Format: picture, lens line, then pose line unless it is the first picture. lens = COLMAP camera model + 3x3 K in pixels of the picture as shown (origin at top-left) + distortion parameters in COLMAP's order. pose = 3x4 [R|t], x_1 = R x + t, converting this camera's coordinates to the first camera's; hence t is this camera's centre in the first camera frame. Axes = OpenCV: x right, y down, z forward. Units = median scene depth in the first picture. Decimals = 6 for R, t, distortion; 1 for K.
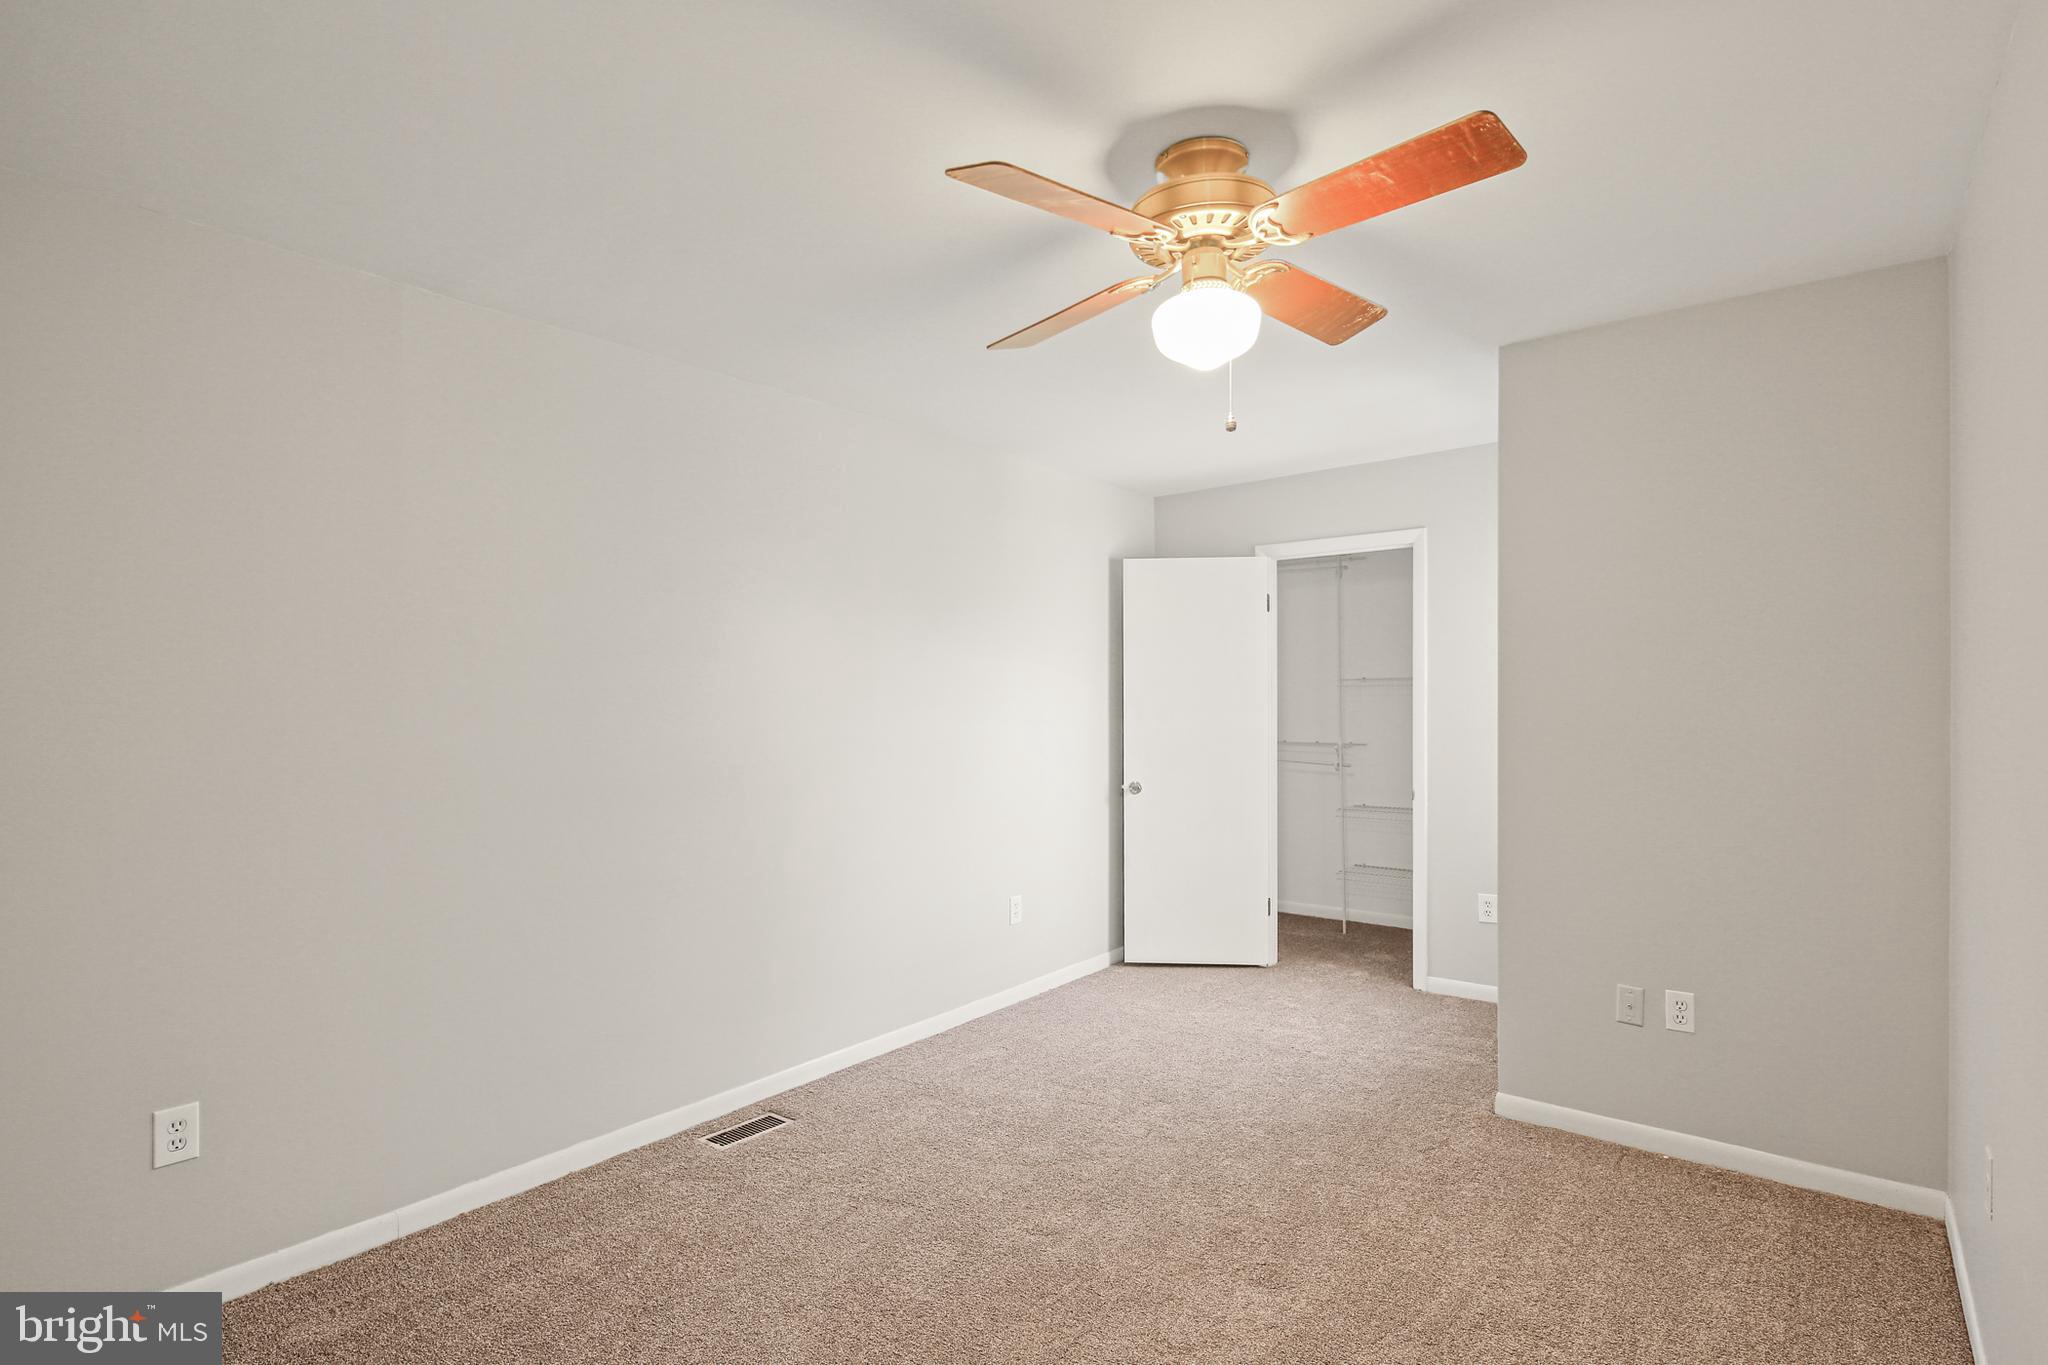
lens RADIAL K [[1007.9, 0, 1015.3], [0, 1007.9, 688.4], [0, 0, 1]] dist [0.006979, -0.000082]
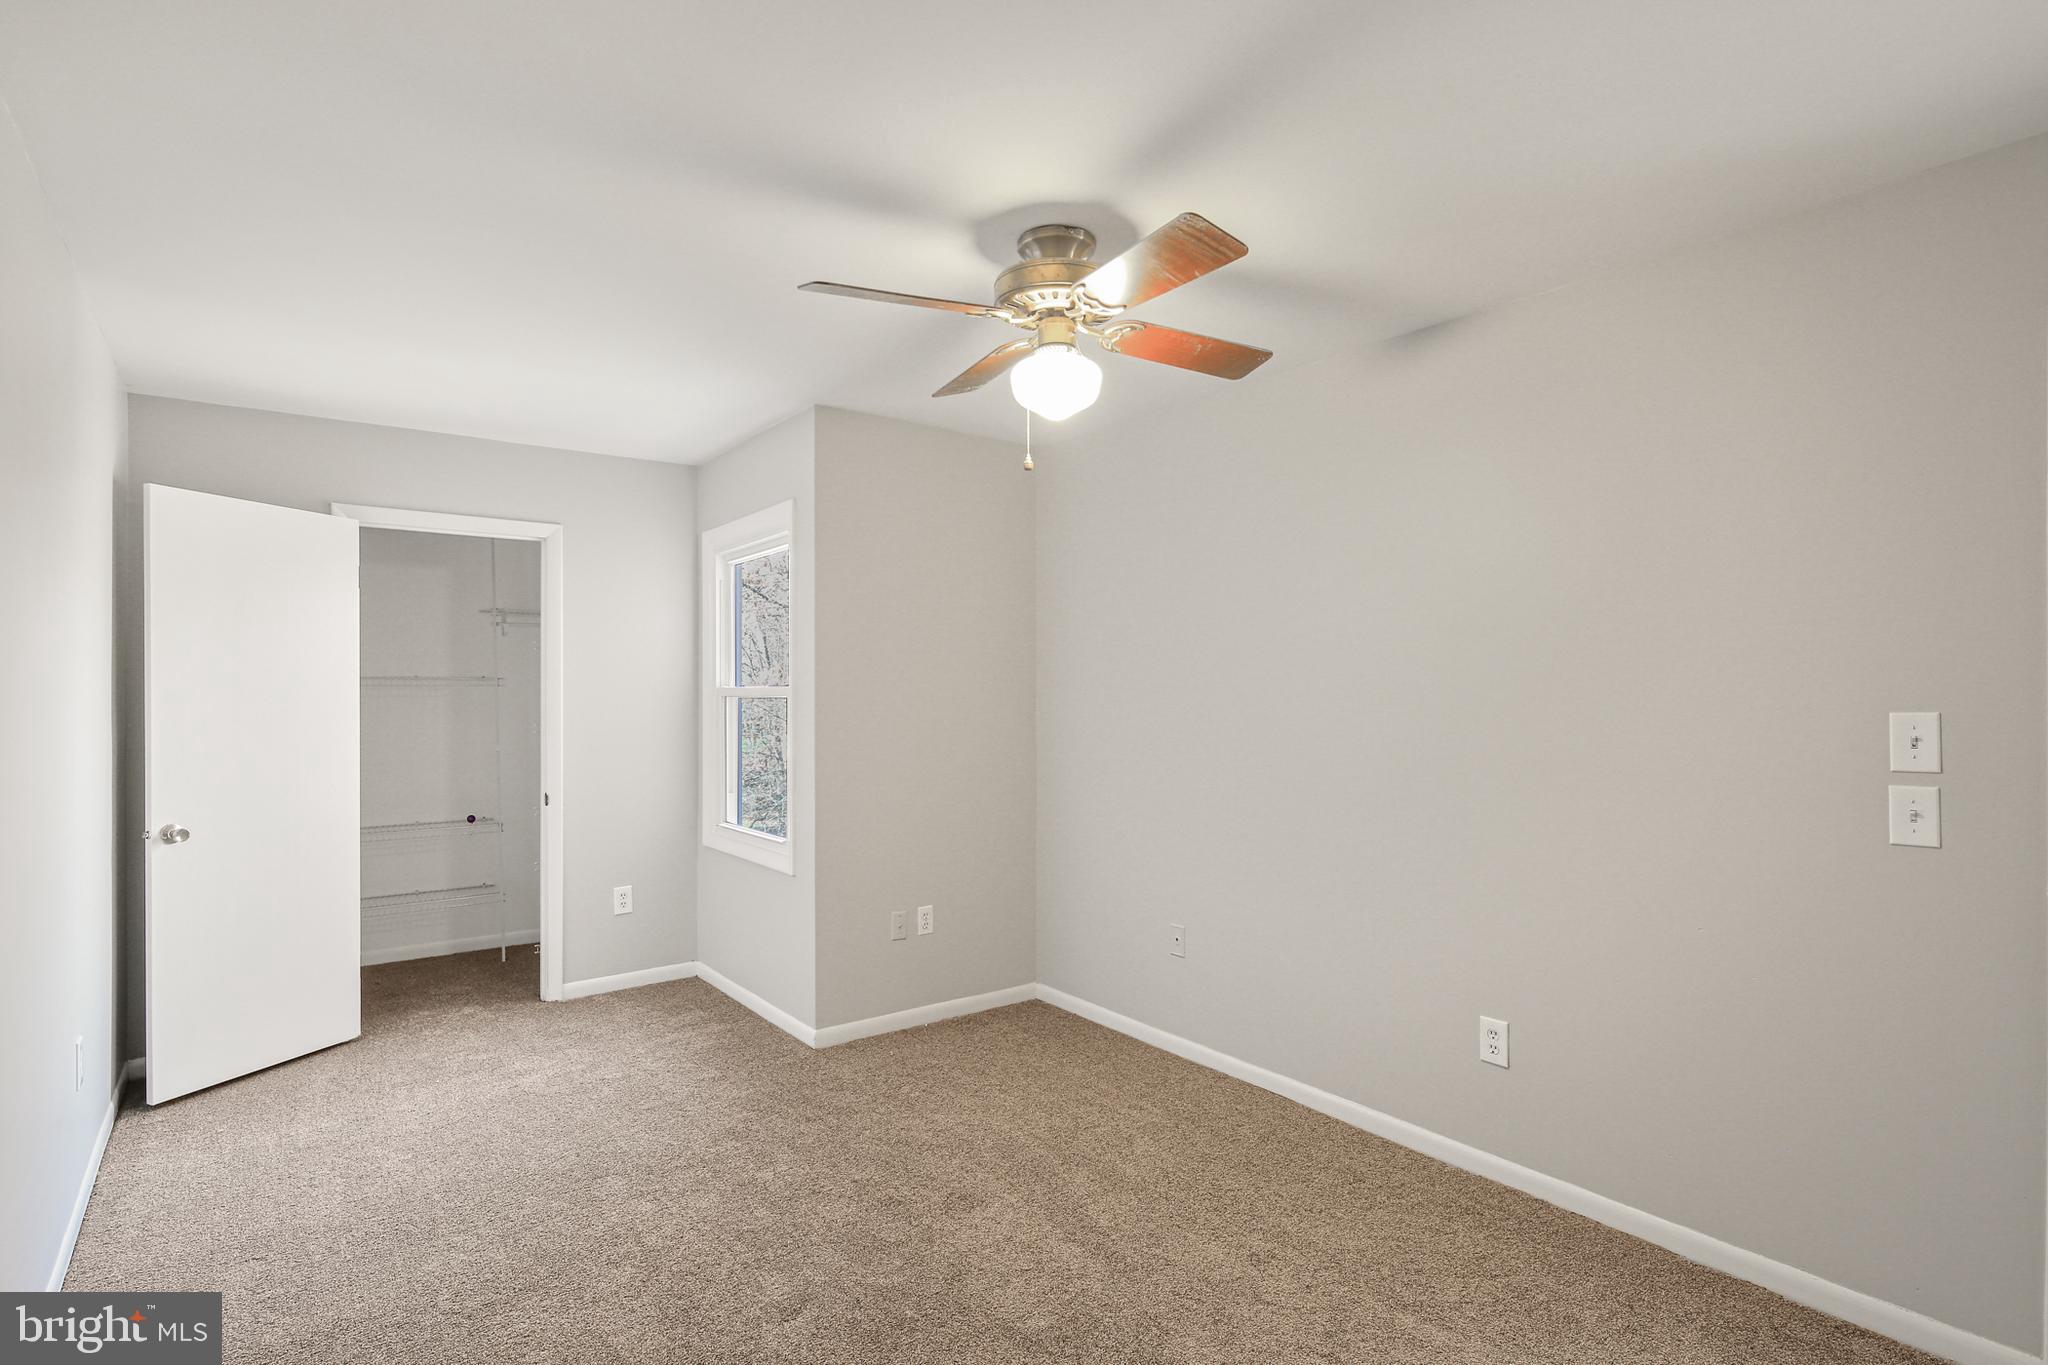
lens RADIAL K [[1007.9, 0, 1013.9], [0, 1007.9, 690.4], [0, 0, 1]] dist [0.006979, -0.000082]
pose [[0.240192, 0.012015, 0.970651, -0.430920], [-0.010296, 0.999899, -0.009829, 0.005791], [-0.970671, -0.007633, 0.240291, 0.338055]]
